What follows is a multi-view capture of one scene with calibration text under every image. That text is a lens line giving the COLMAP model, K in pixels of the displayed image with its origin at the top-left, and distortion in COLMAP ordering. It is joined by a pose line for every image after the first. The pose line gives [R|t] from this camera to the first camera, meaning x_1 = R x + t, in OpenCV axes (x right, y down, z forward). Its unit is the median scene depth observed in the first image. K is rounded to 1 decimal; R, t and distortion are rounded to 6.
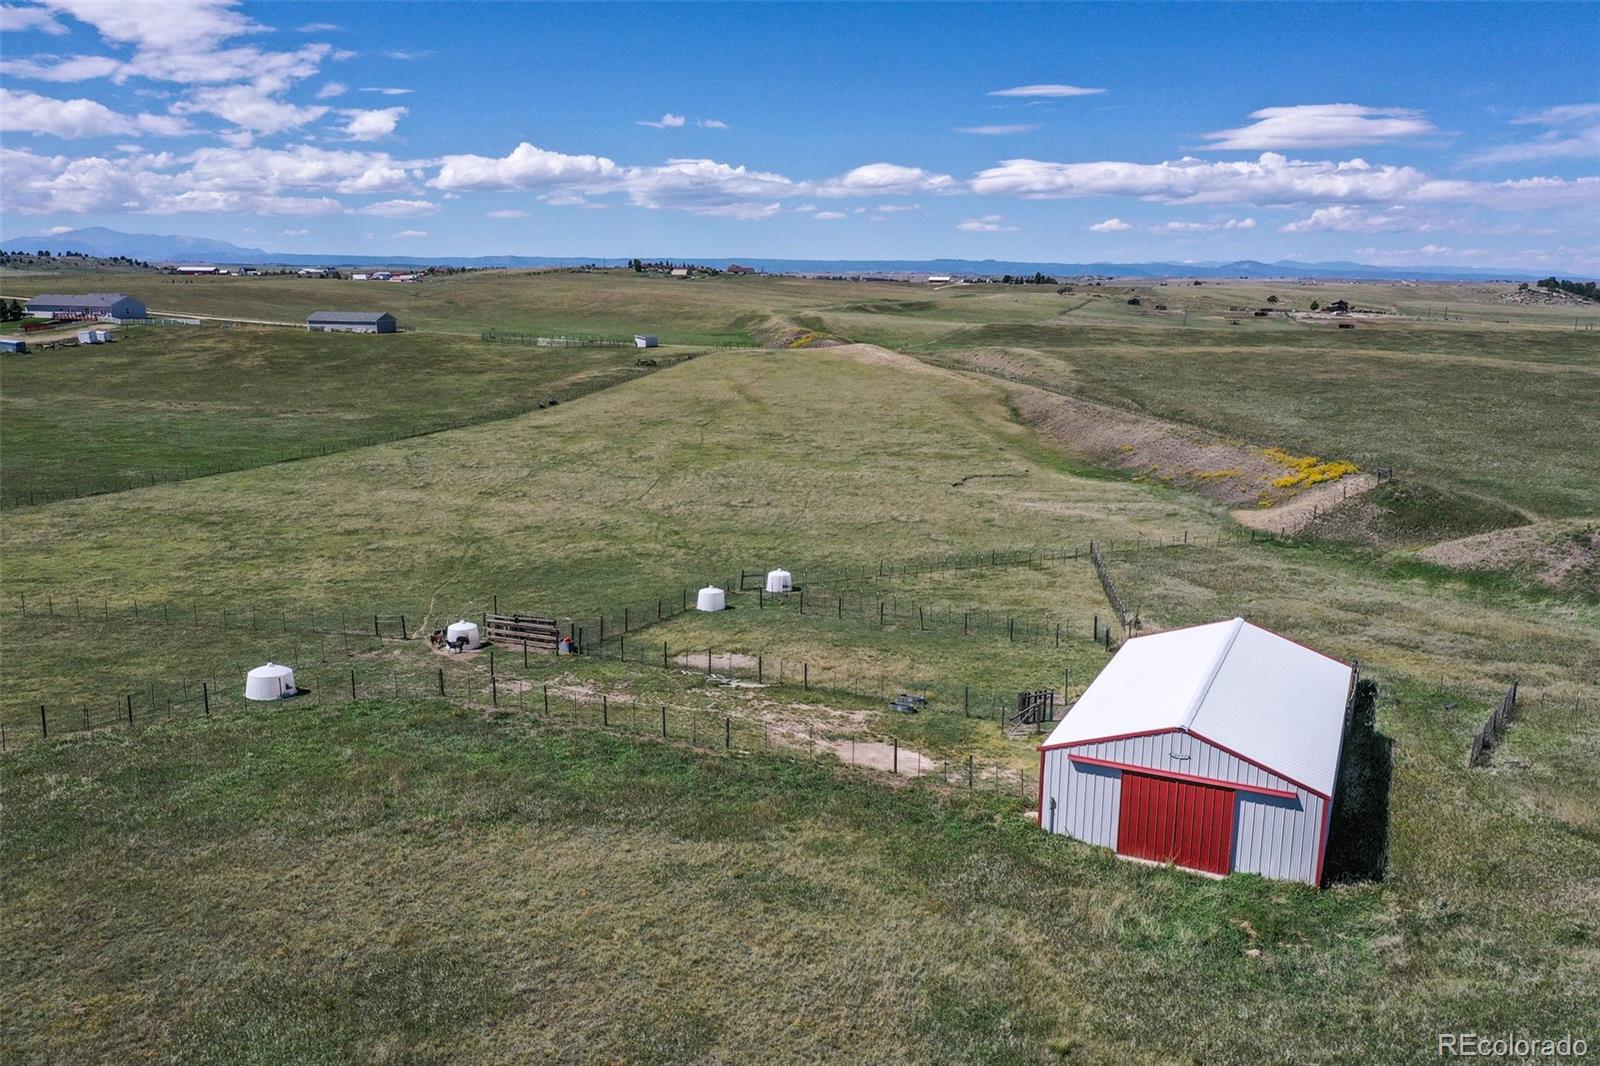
lens RADIAL K [[1239.6, 0, 800.0], [0, 1239.6, 533.0], [0, 0, 1]] dist [-0.001039, -0.002272]
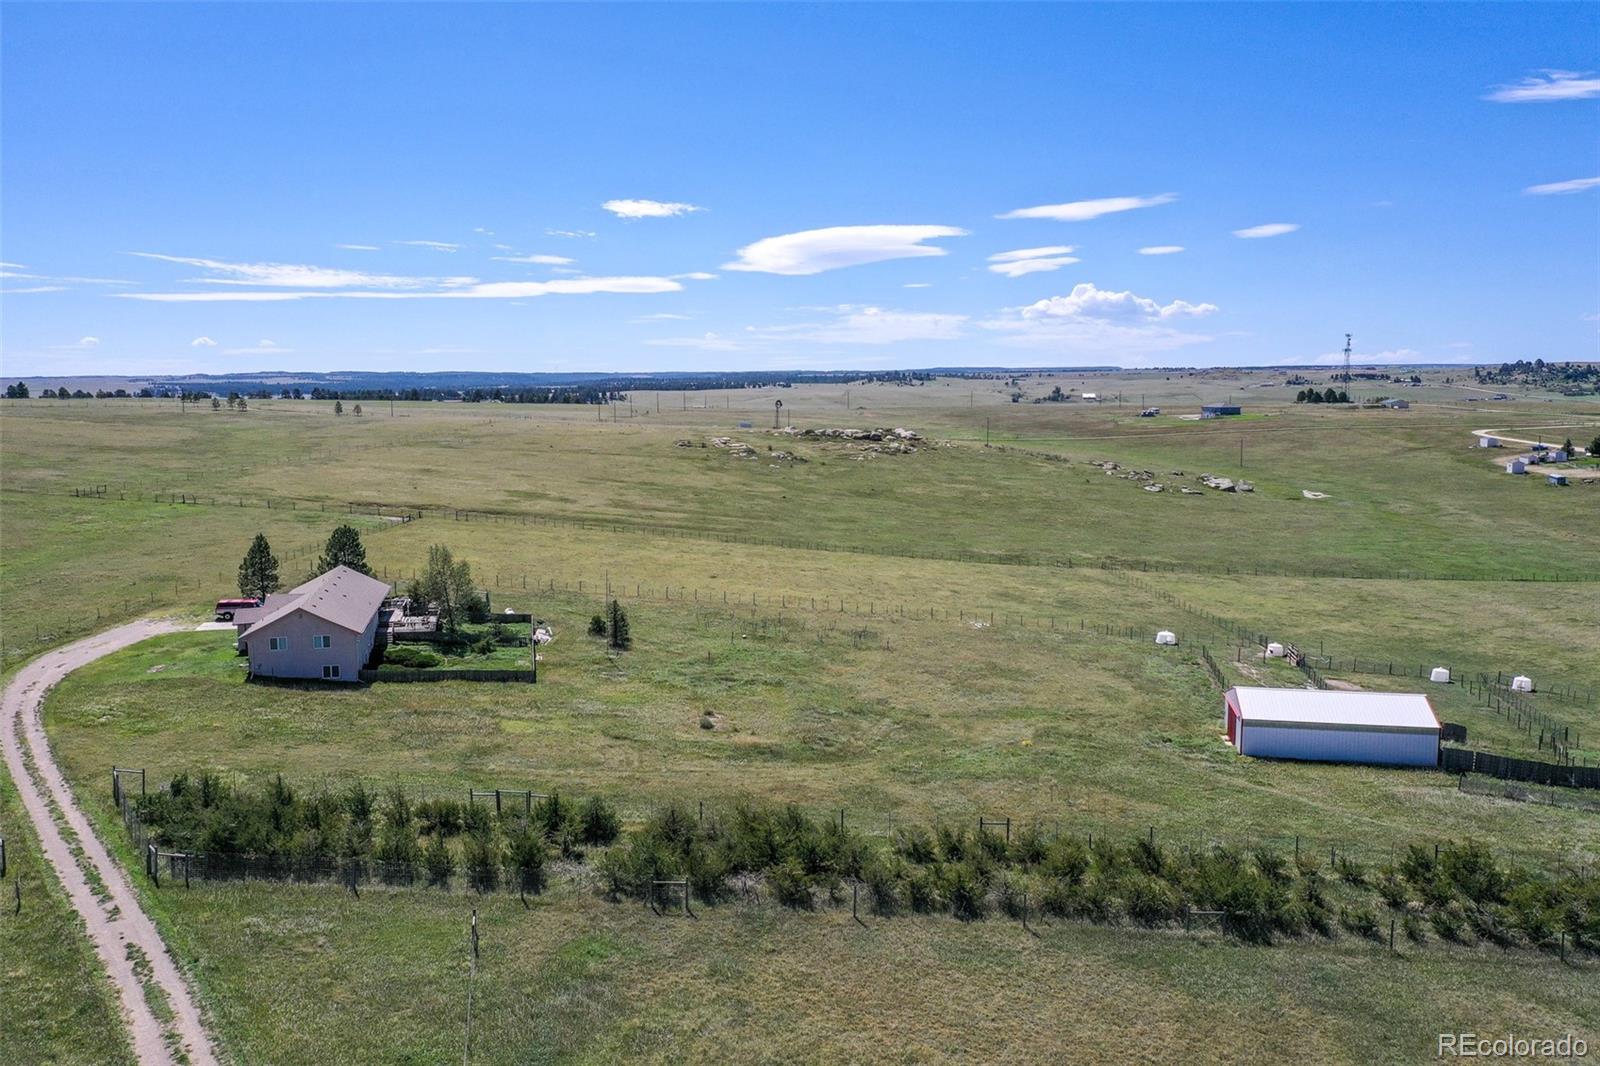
lens RADIAL K [[1251.6, 0, 800.0], [0, 1251.6, 533.0], [0, 0, 1]] dist [-0.001239, -0.001260]
pose [[0.250315, 0.109684, -0.961931, 0.475349], [-0.188940, 0.979993, 0.062577, -0.027863], [0.949549, 0.166083, 0.266030, -0.114127]]
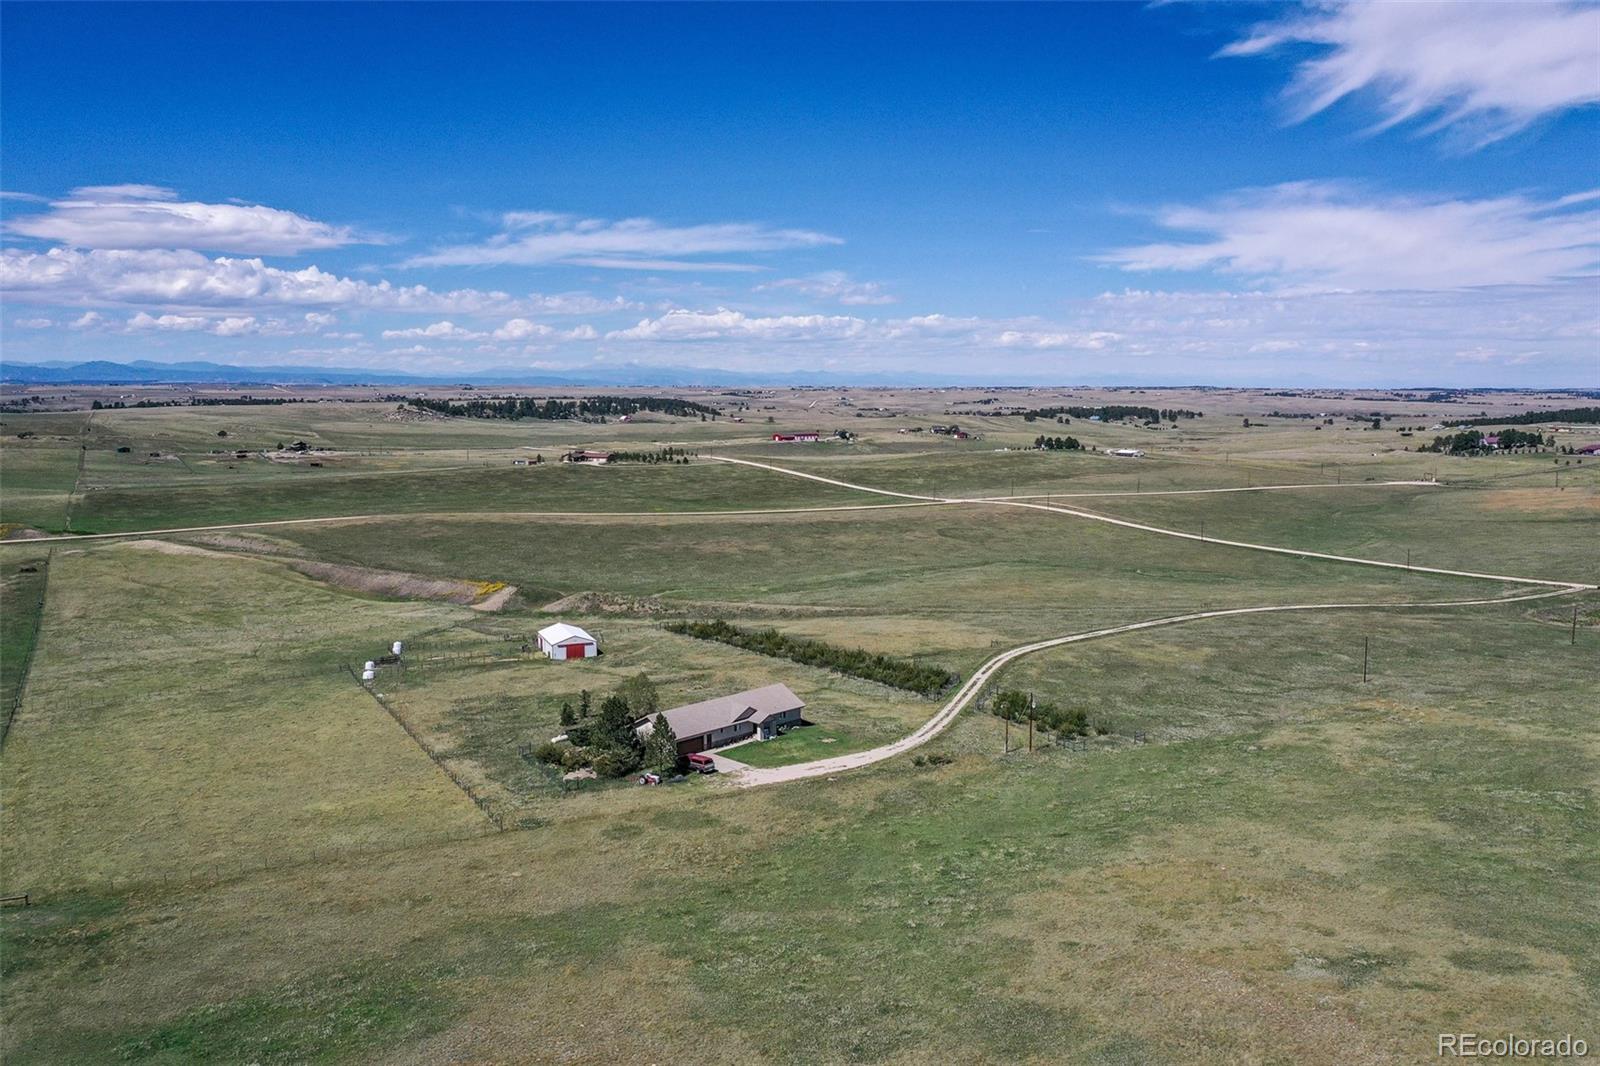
lens RADIAL K [[1235.4, 0, 795.4], [0, 1235.4, 642.9], [0, 0, 1]] dist [-0.007141, 0.001045]
pose [[0.661273, -0.163653, 0.732077, -0.647424], [0.155190, 0.984645, 0.079933, -0.024190], [-0.733917, 0.060754, 0.676516, -0.740125]]
